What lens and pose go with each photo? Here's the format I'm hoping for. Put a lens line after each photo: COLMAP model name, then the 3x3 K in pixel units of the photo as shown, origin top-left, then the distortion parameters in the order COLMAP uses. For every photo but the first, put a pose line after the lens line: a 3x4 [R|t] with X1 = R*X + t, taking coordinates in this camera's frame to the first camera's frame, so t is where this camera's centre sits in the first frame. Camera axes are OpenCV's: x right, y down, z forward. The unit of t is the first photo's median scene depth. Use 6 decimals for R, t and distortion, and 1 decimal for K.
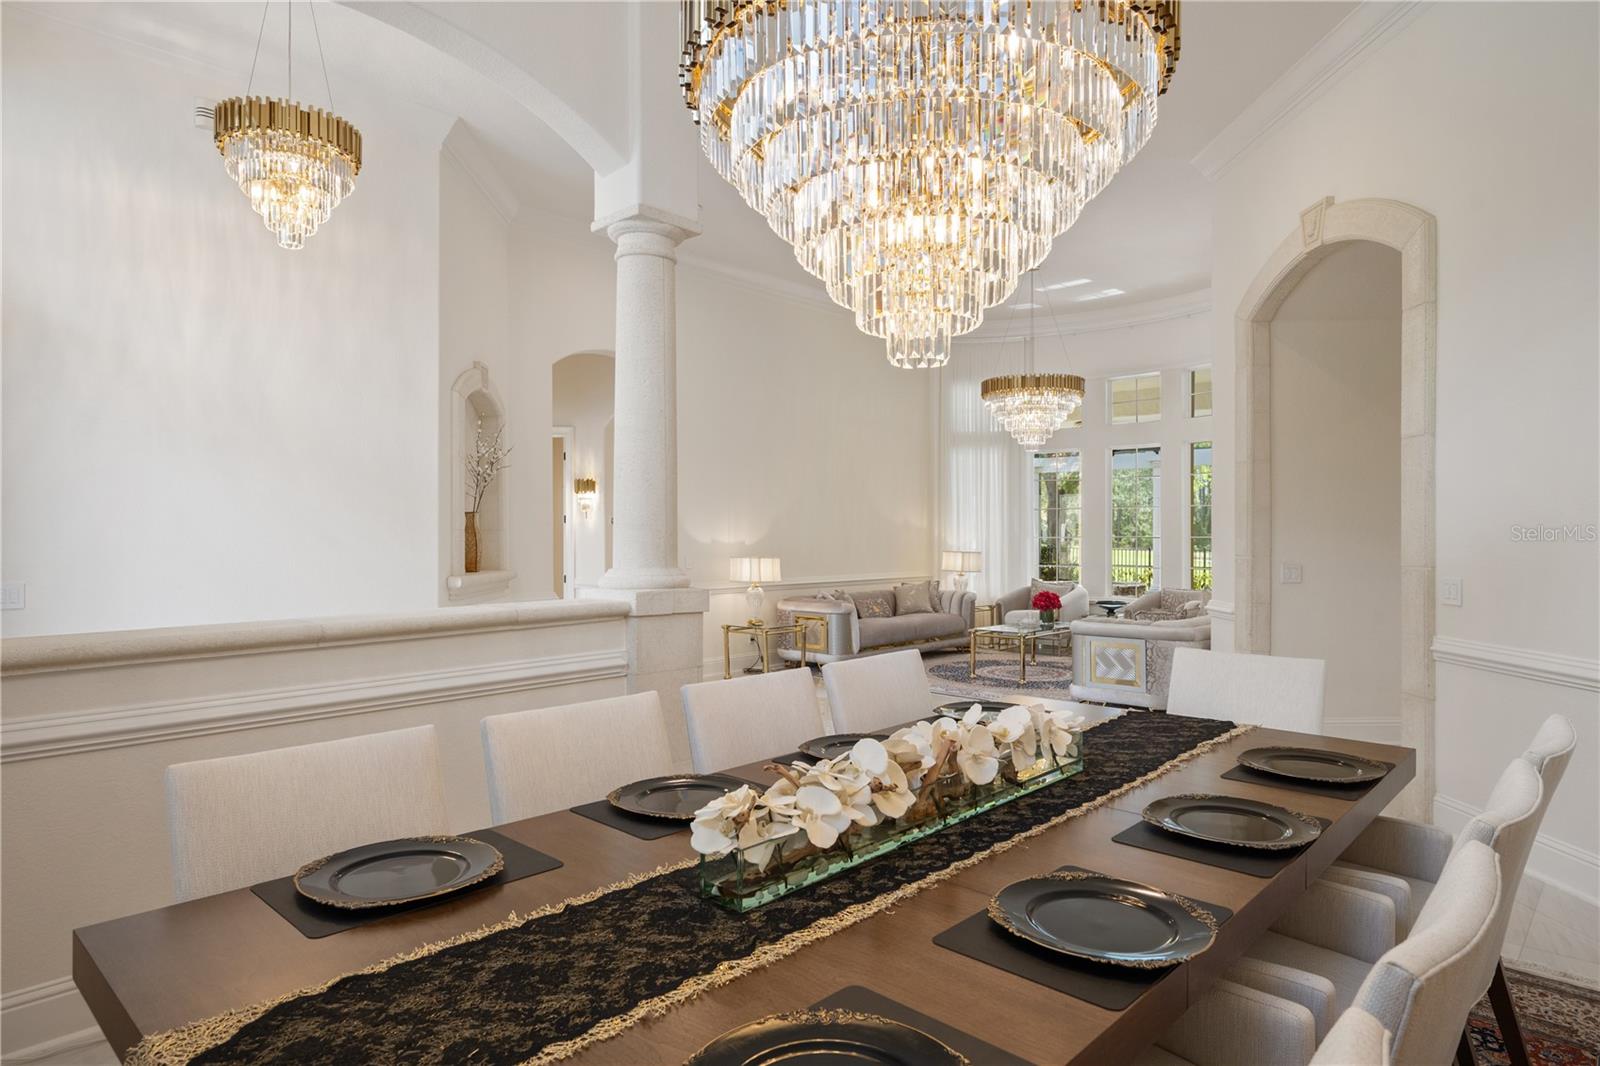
lens RADIAL K [[925.6, 0, 800.0], [0, 925.6, 533.0], [0, 0, 1]] dist [-0.000365, -0.000024]
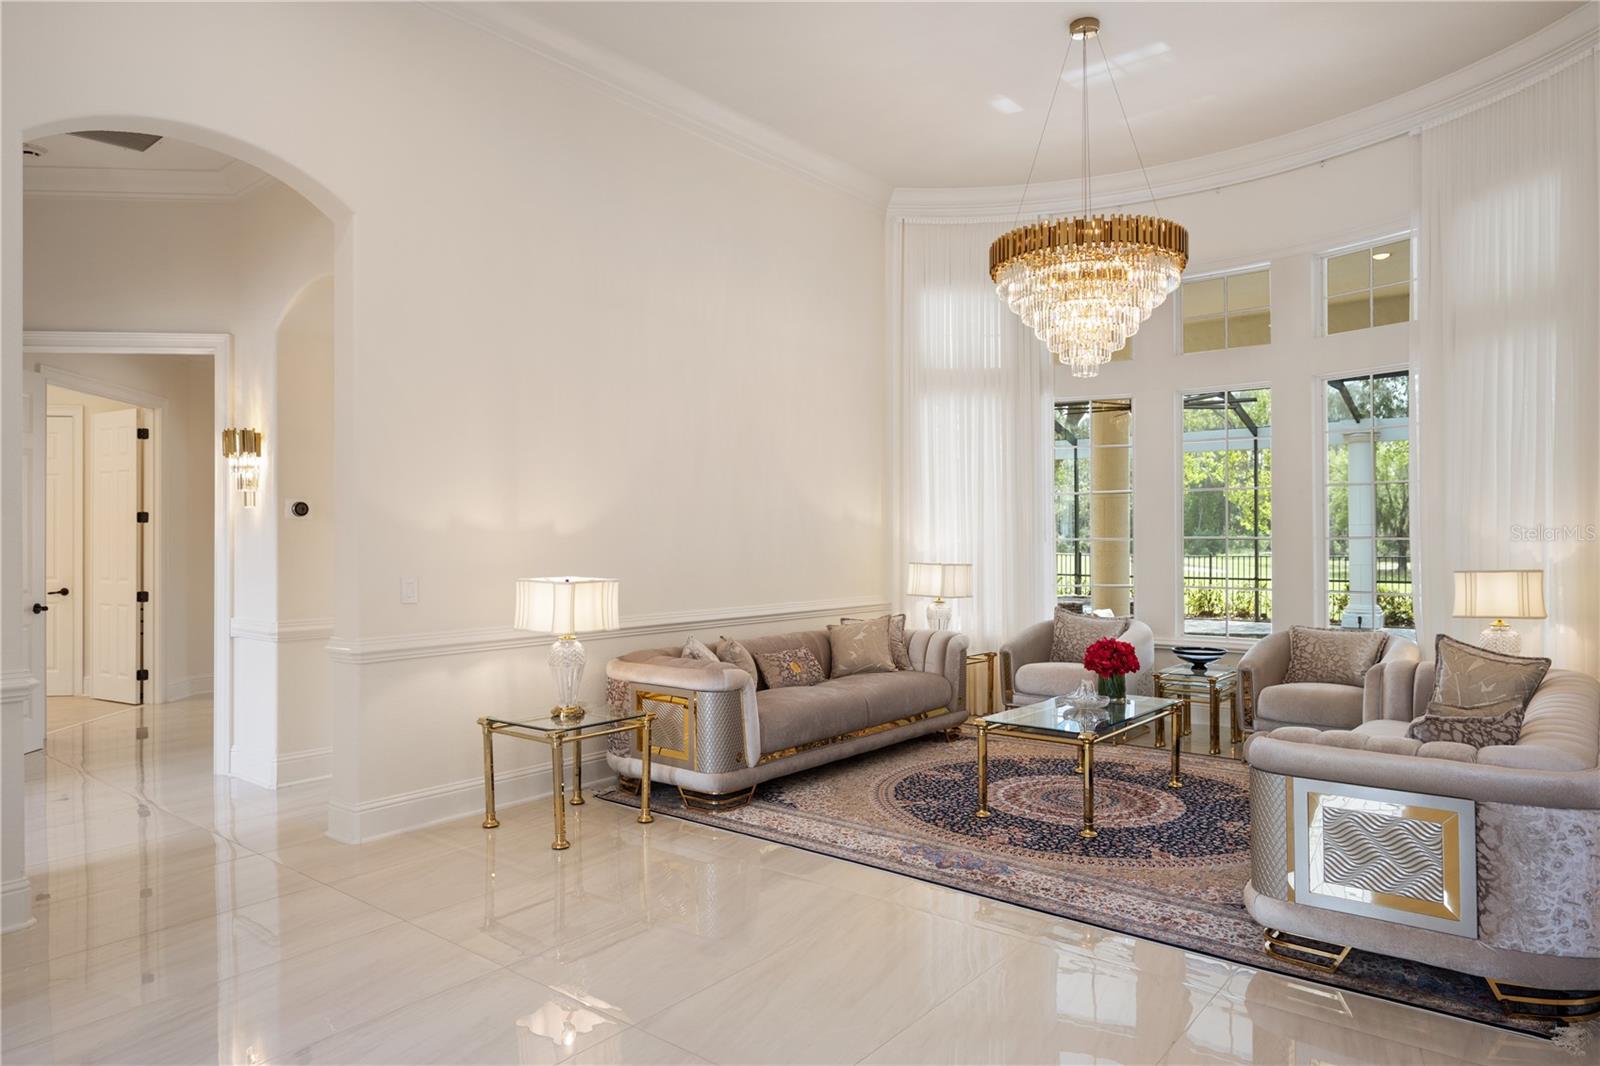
lens RADIAL K [[986.6, 0, 800.0], [0, 986.6, 533.0], [0, 0, 1]] dist [0.000357, 0.000015]
pose [[0.997447, -0.002048, 0.071377, 0.042486], [0.002301, 0.999991, -0.003475, 0.002810], [-0.071370, 0.003630, 0.997443, 0.405414]]
